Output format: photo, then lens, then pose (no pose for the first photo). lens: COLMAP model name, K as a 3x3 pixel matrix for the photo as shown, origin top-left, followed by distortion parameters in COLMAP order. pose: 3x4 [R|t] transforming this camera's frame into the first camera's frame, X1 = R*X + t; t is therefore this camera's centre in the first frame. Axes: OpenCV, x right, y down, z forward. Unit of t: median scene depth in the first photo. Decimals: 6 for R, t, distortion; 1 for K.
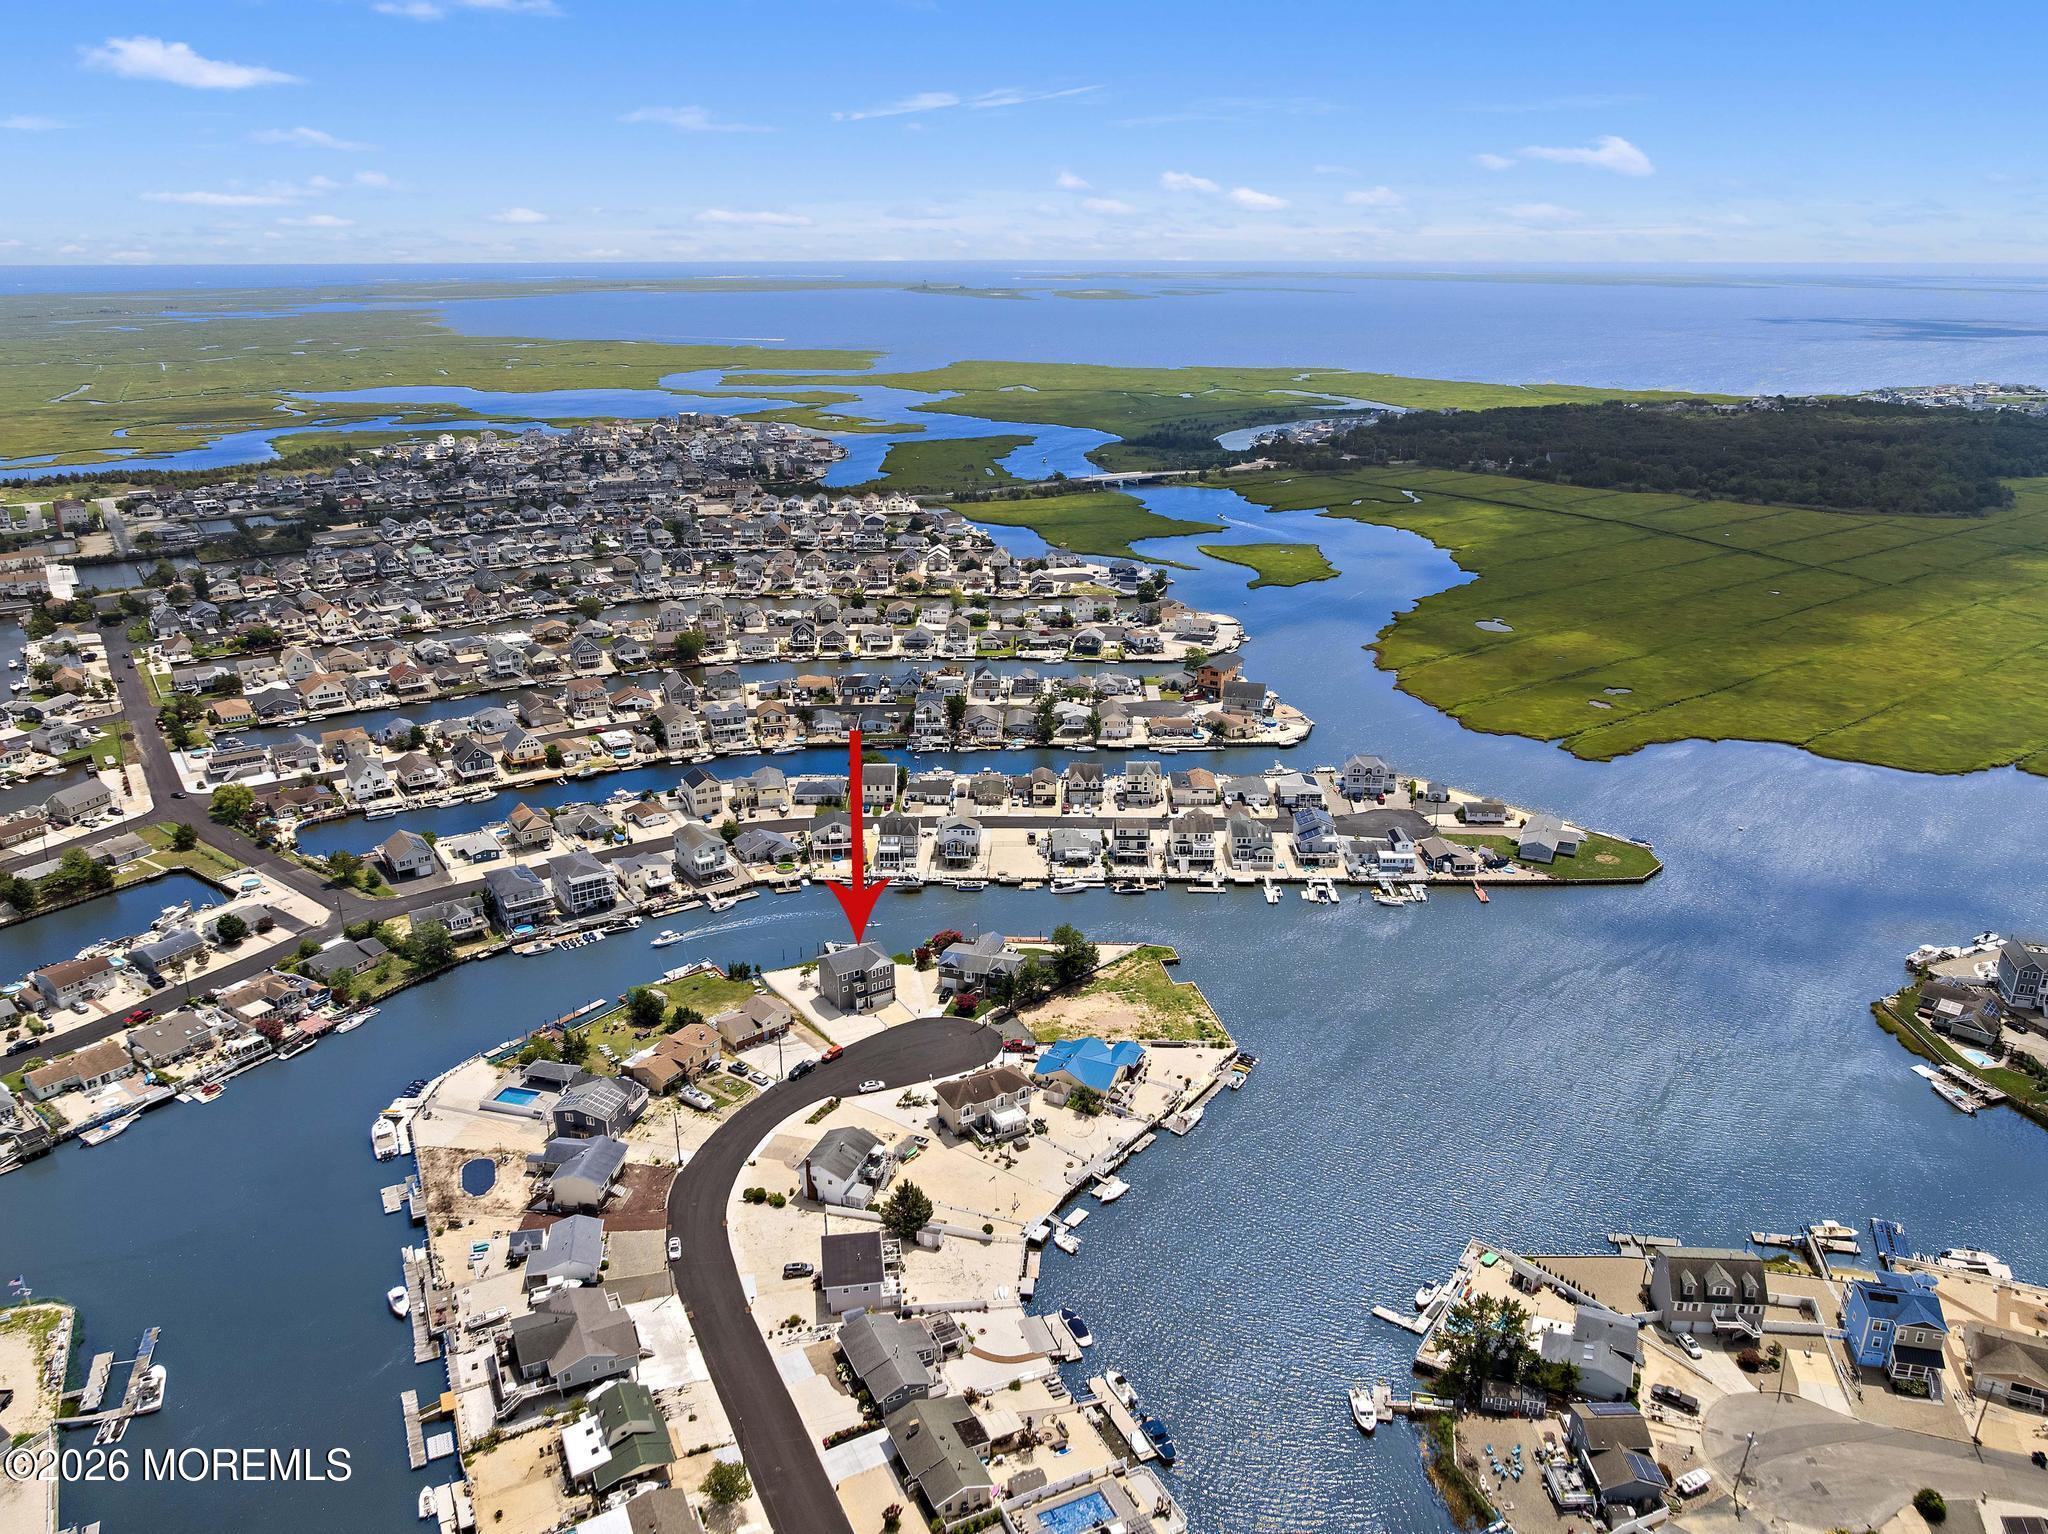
lens RADIAL K [[1449.7, 0, 1027.9], [0, 1449.7, 763.4], [0, 0, 1]] dist [-0.041193, -0.005198]
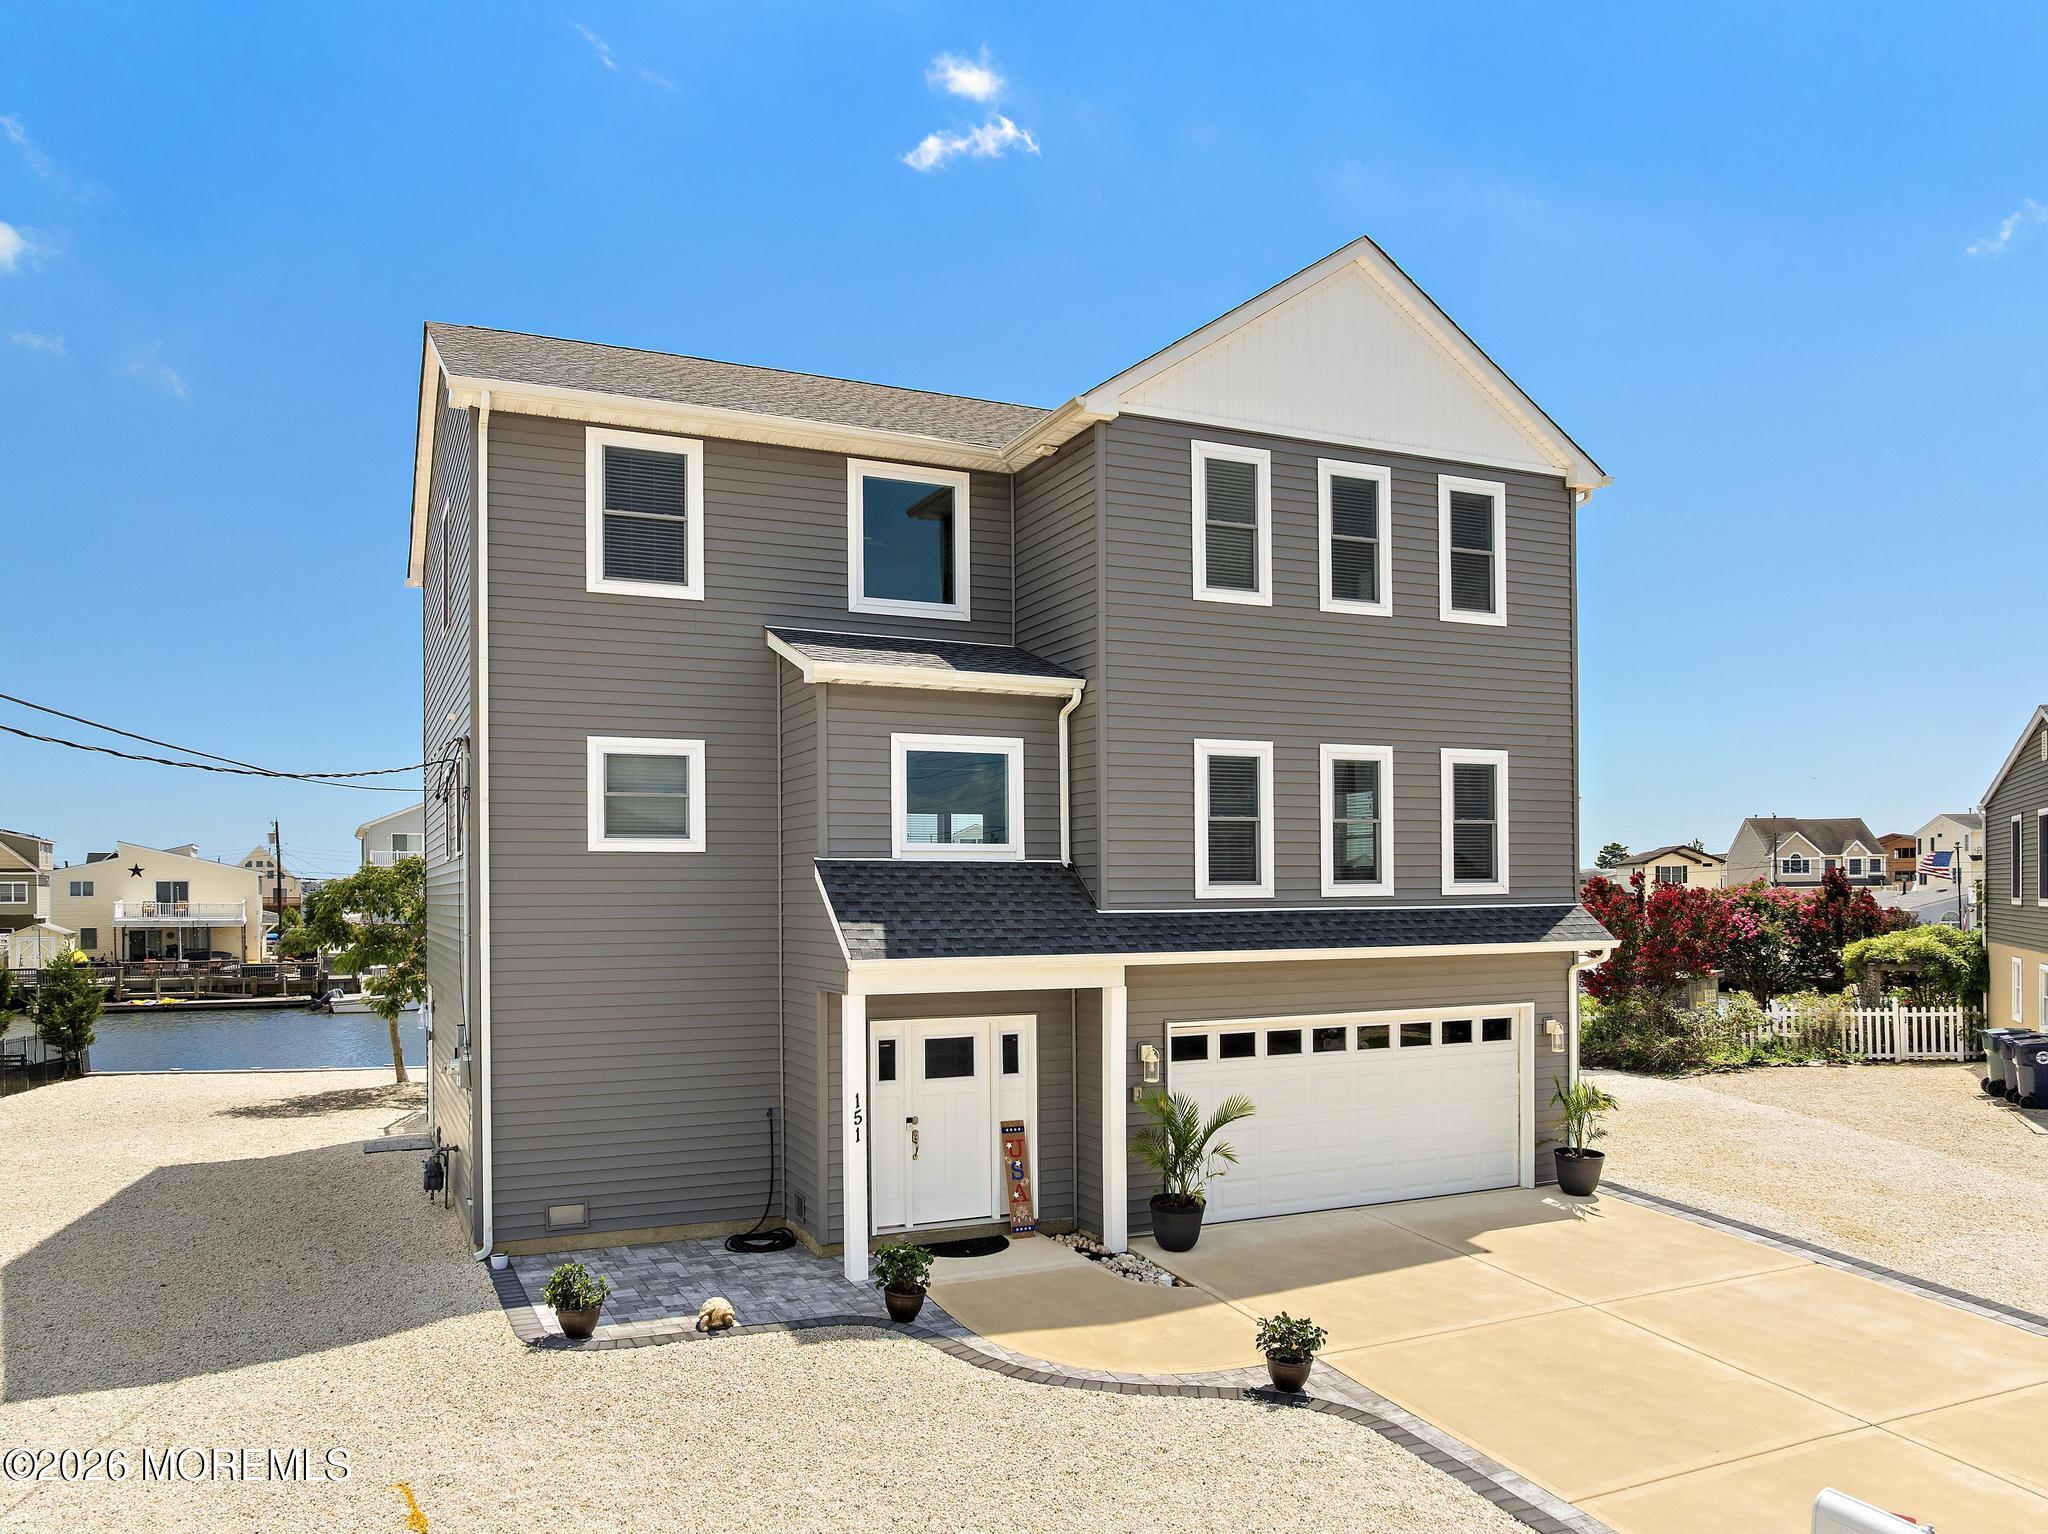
lens RADIAL K [[1499.7, 0, 1019.7], [0, 1499.7, 840.7], [0, 0, 1]] dist [-0.038561, 0.000190]
pose [[0.988340, -0.012698, -0.151732, -0.086846], [-0.043459, 0.931538, -0.361038, 0.143280], [0.145929, 0.363423, 0.920124, 0.782055]]
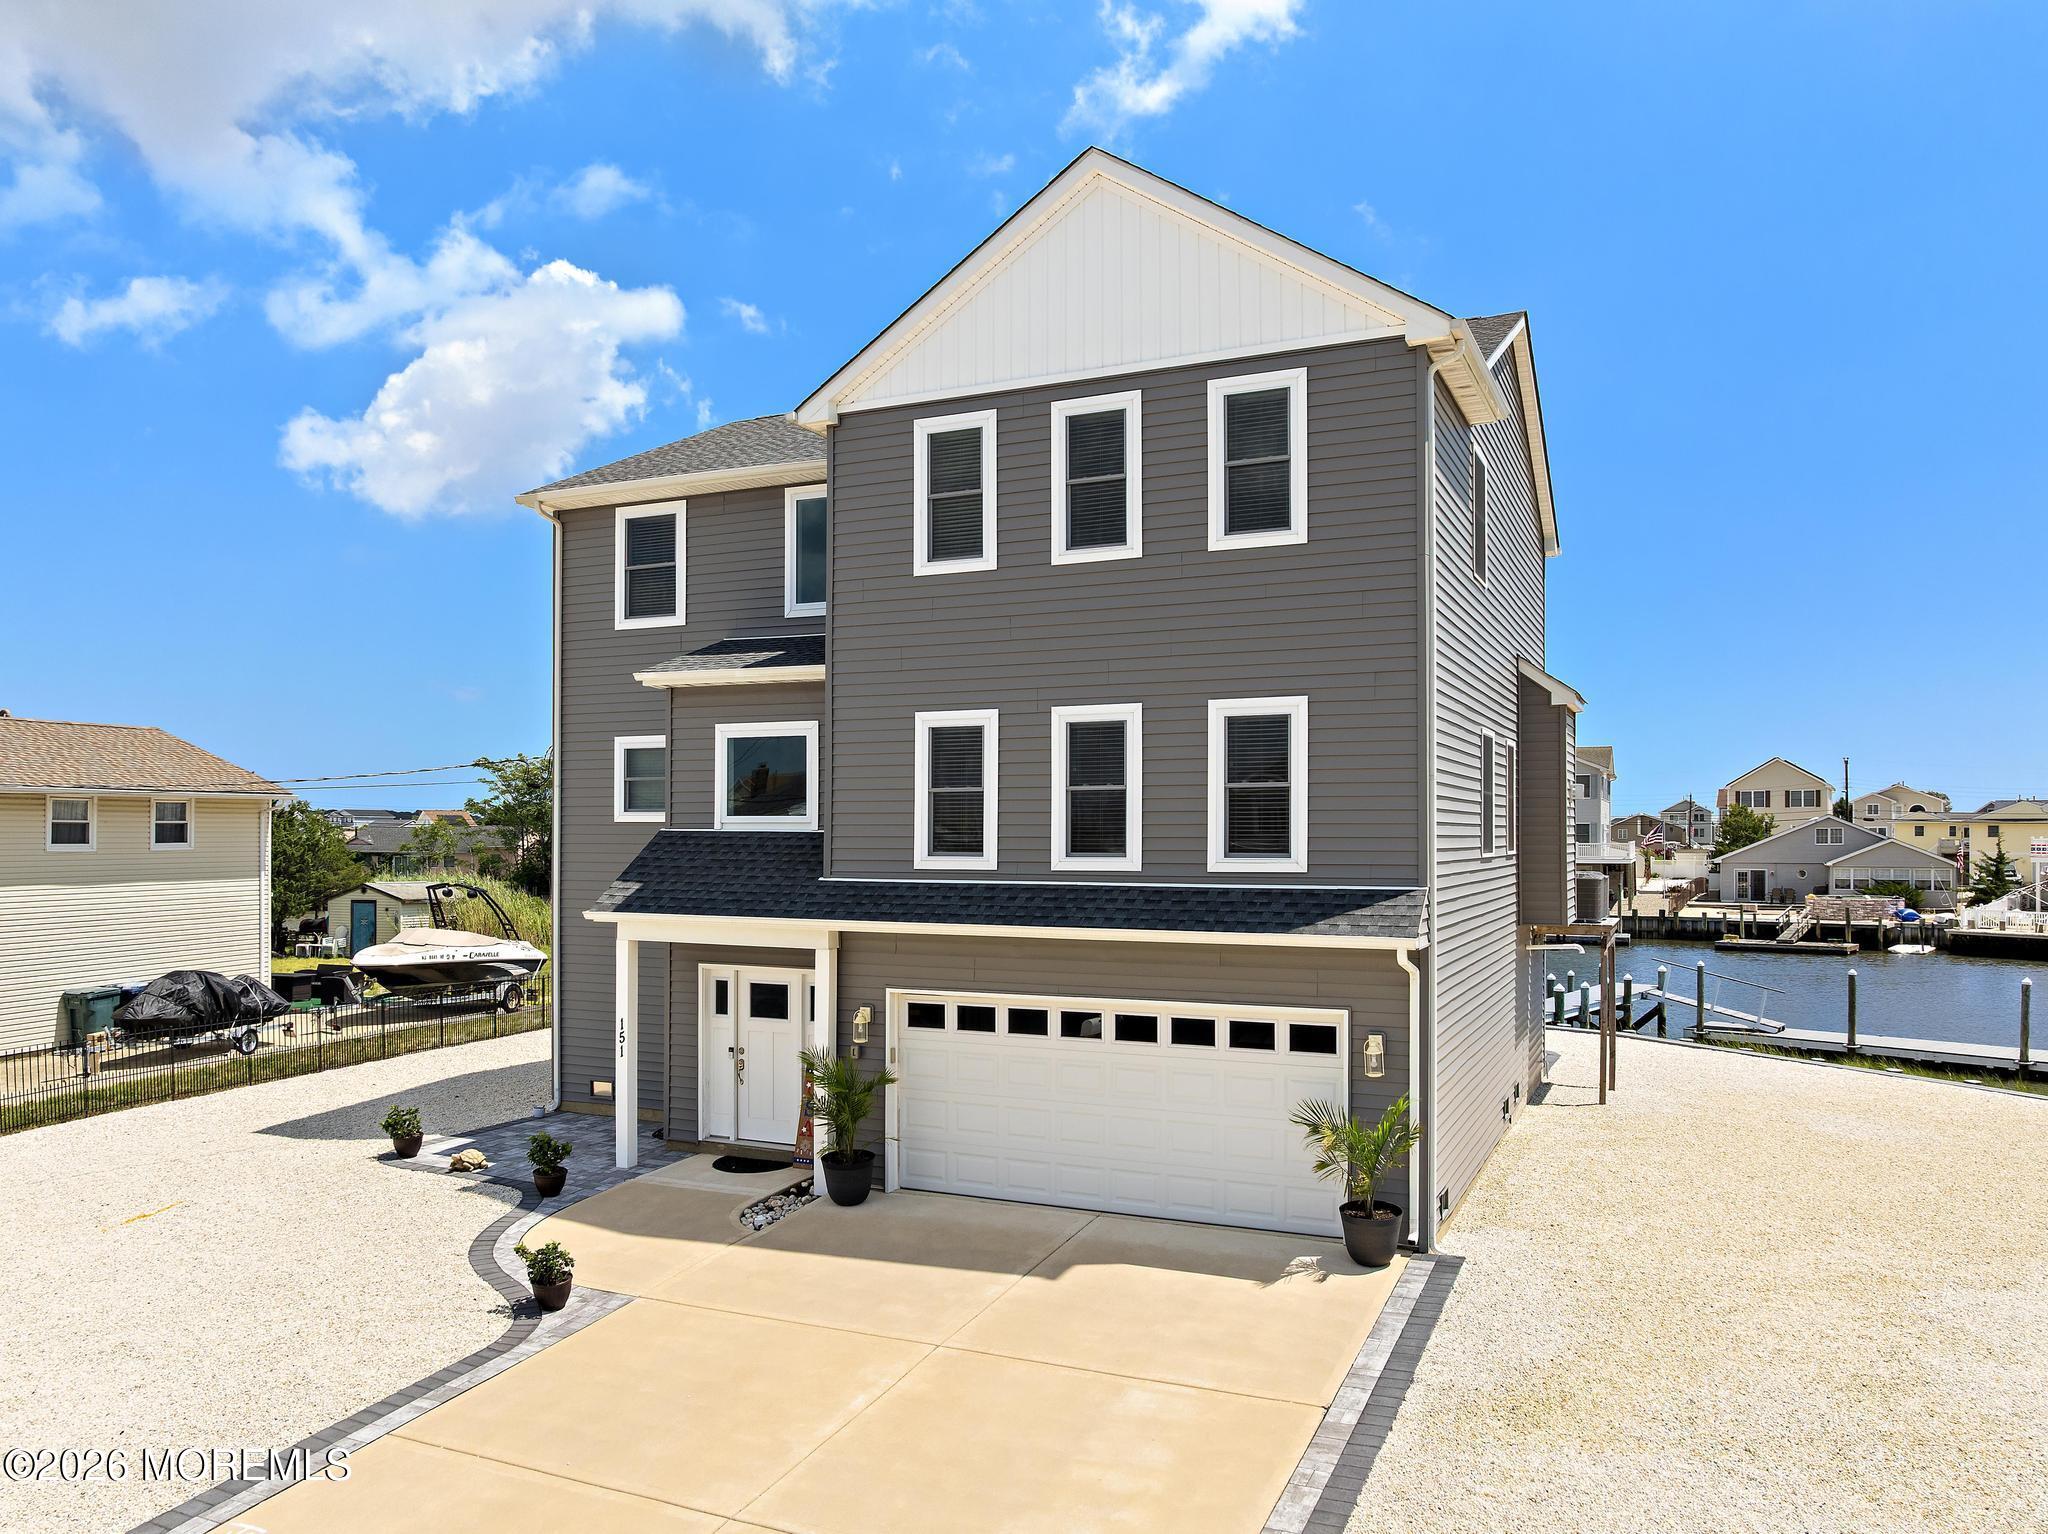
lens RADIAL K [[1465.1, 0, 1024.0], [0, 1465.1, 767.0], [0, 0, 1]] dist [-0.041258, 0.007504]
pose [[0.527512, -0.036691, -0.848755, -0.050951], [-0.283348, 0.934262, -0.216491, 0.134846], [0.800903, 0.354695, 0.482438, 0.803324]]
